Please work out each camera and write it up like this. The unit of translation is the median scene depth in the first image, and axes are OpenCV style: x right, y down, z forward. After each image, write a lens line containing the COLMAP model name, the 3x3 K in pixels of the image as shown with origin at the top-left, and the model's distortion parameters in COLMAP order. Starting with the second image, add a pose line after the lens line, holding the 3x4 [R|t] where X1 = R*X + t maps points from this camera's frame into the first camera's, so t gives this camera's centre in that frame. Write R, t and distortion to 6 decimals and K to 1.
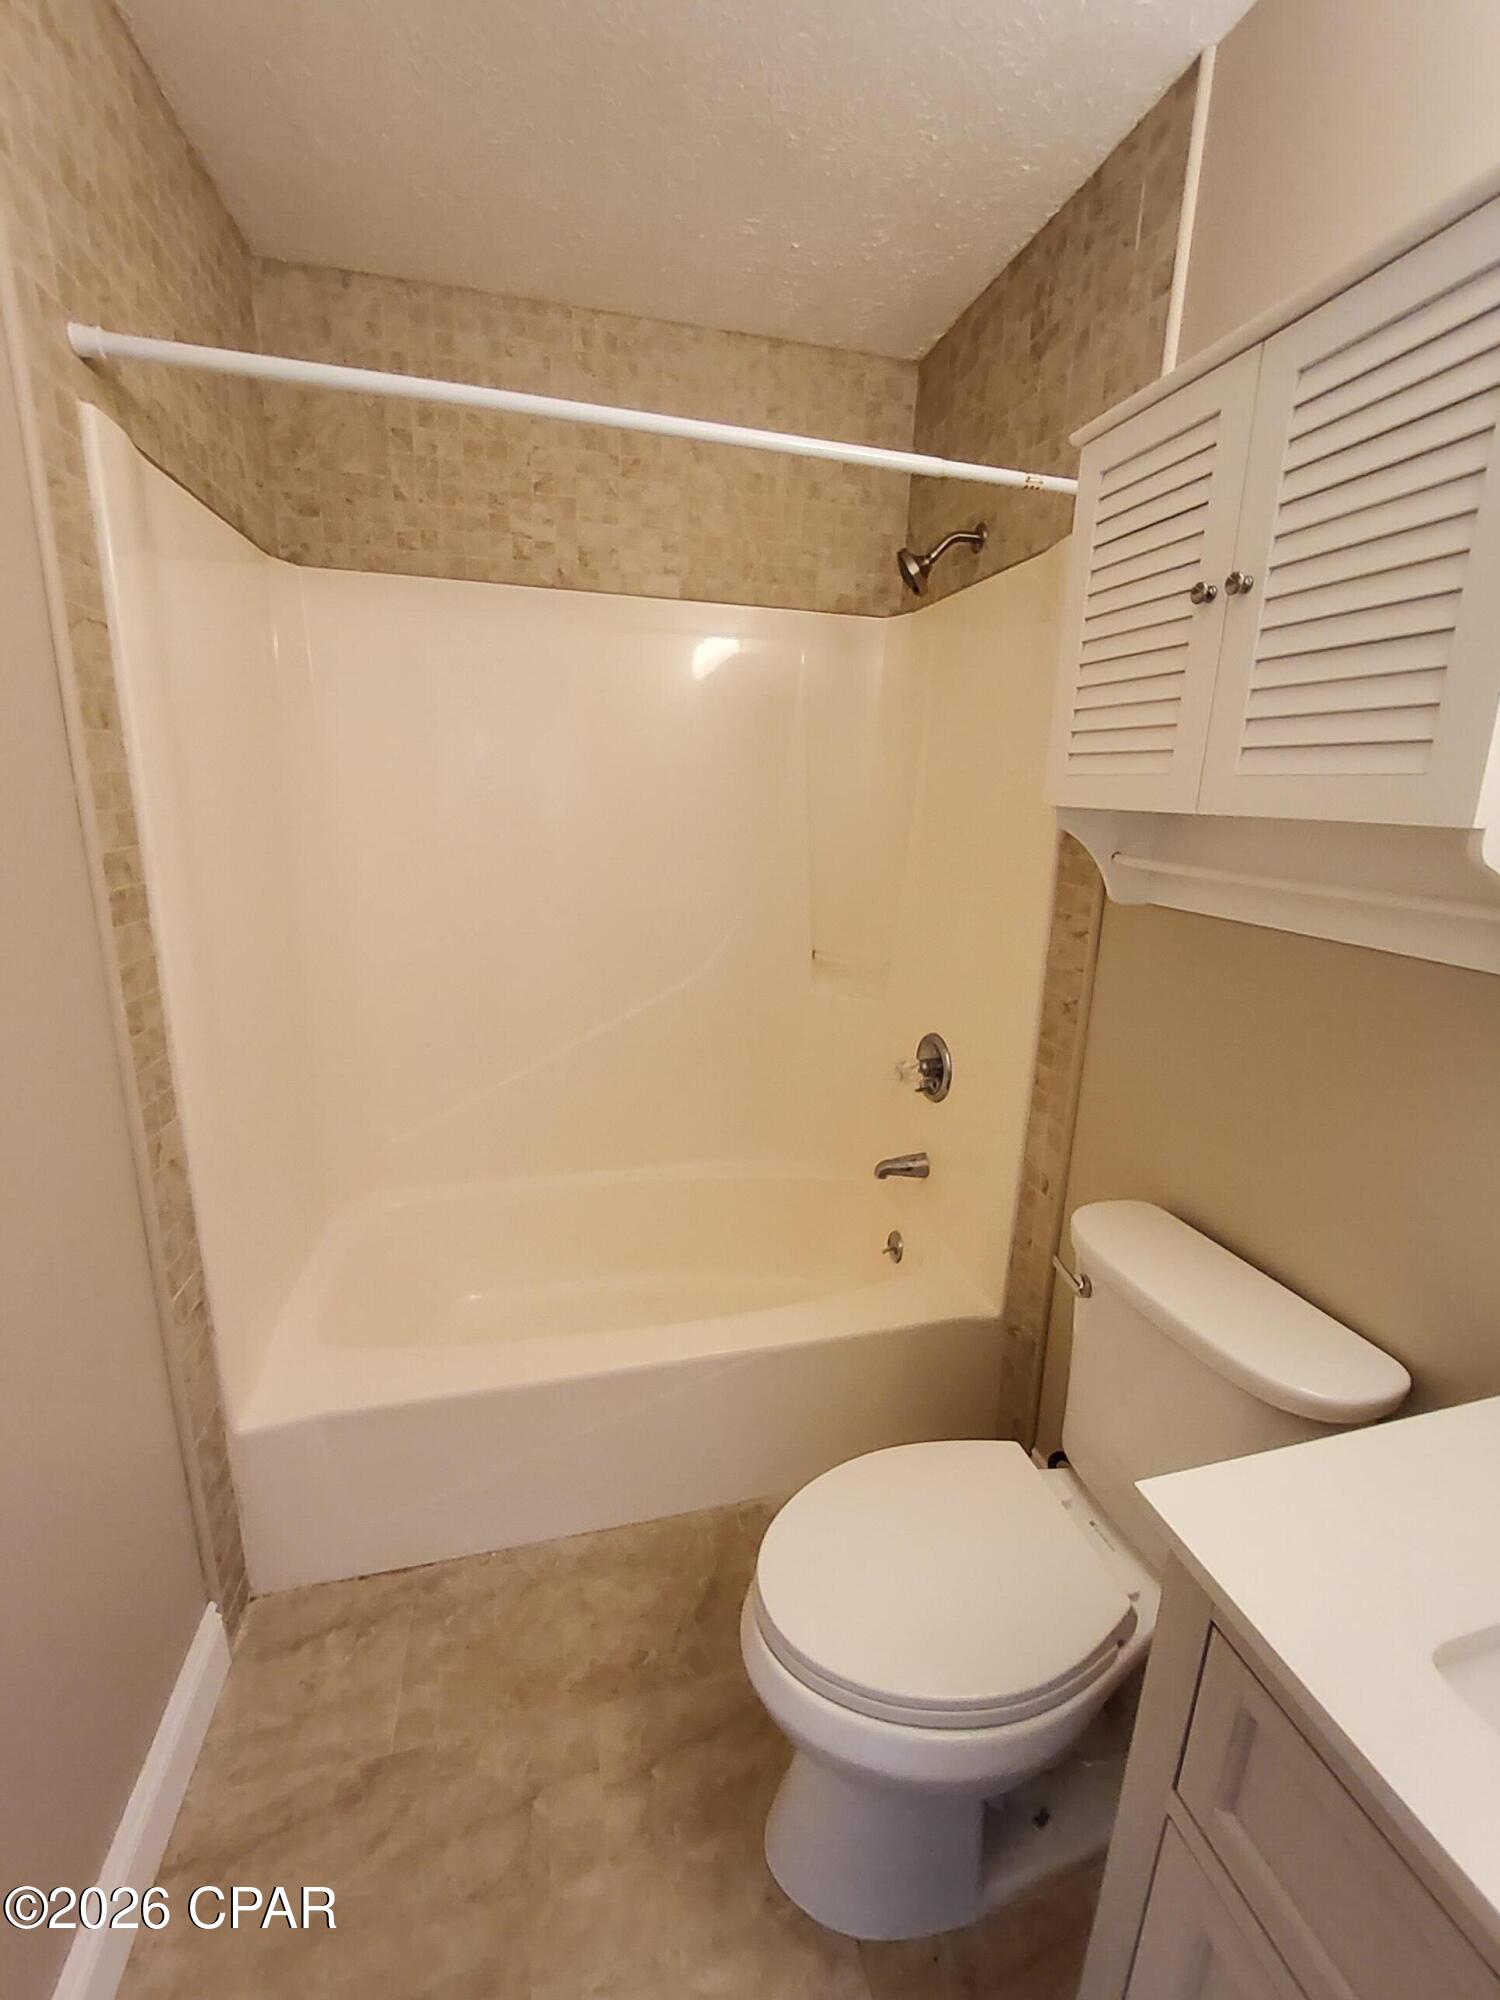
lens RADIAL K [[791.0, 0, 752.8], [0, 791.0, 967.3], [0, 0, 1]] dist [0.006143, -0.009001]
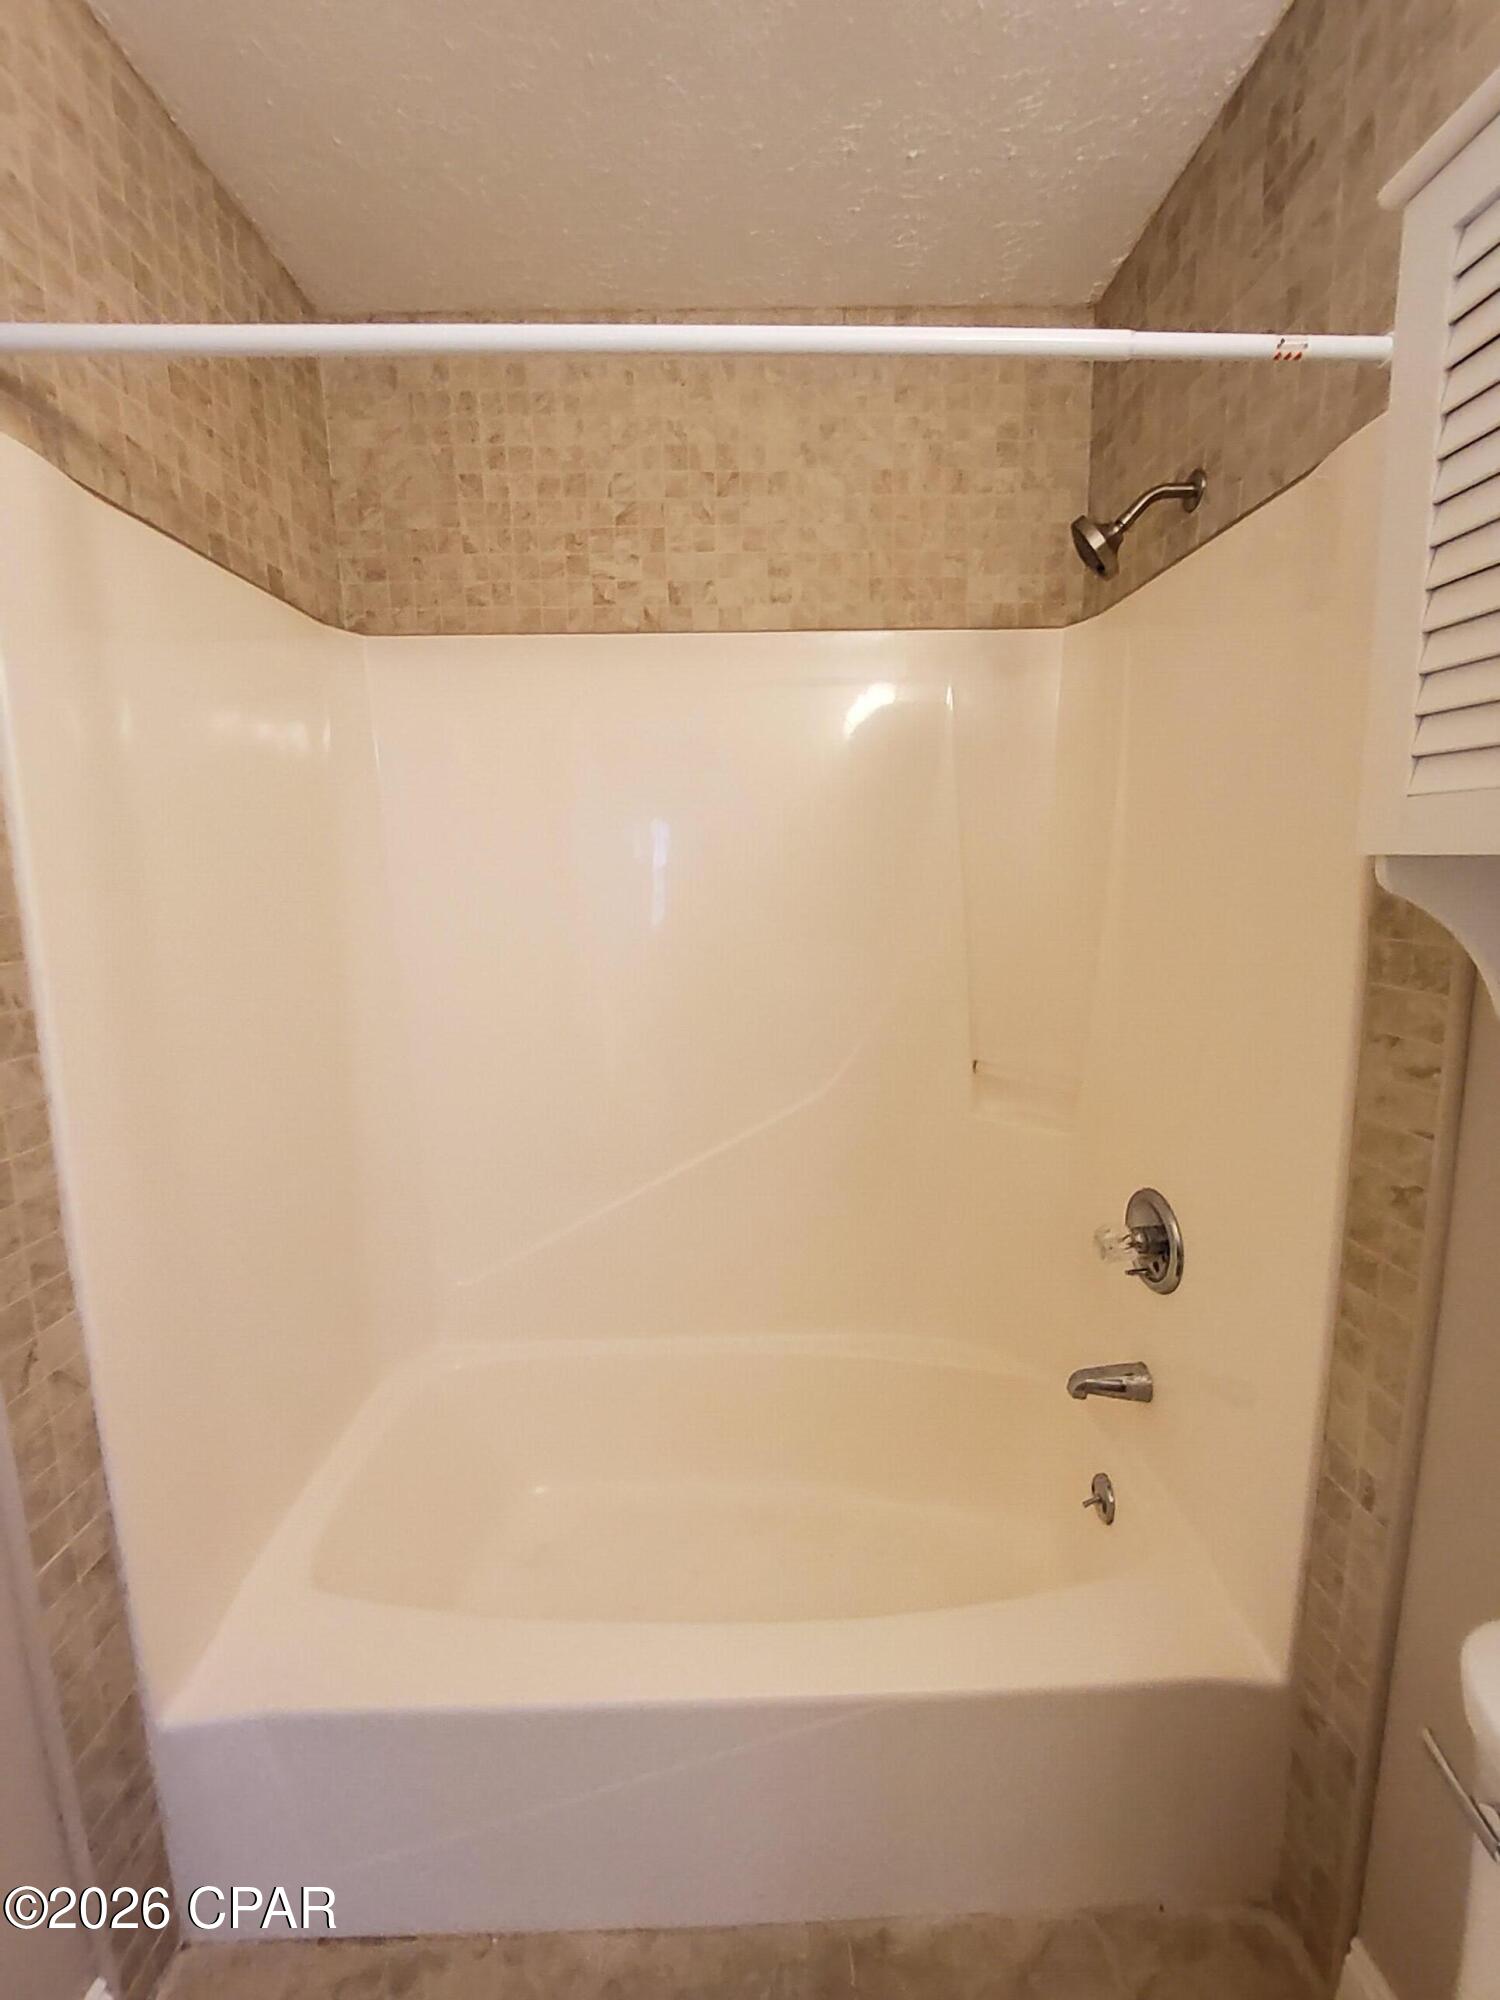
lens RADIAL K [[791.0, 0, 752.8], [0, 791.0, 967.3], [0, 0, 1]] dist [0.006143, -0.009001]
pose [[0.972625, -0.014499, -0.231927, 0.060184], [-0.007460, 0.995589, -0.093523, -0.050302], [0.232260, 0.092693, 0.968227, 0.264272]]
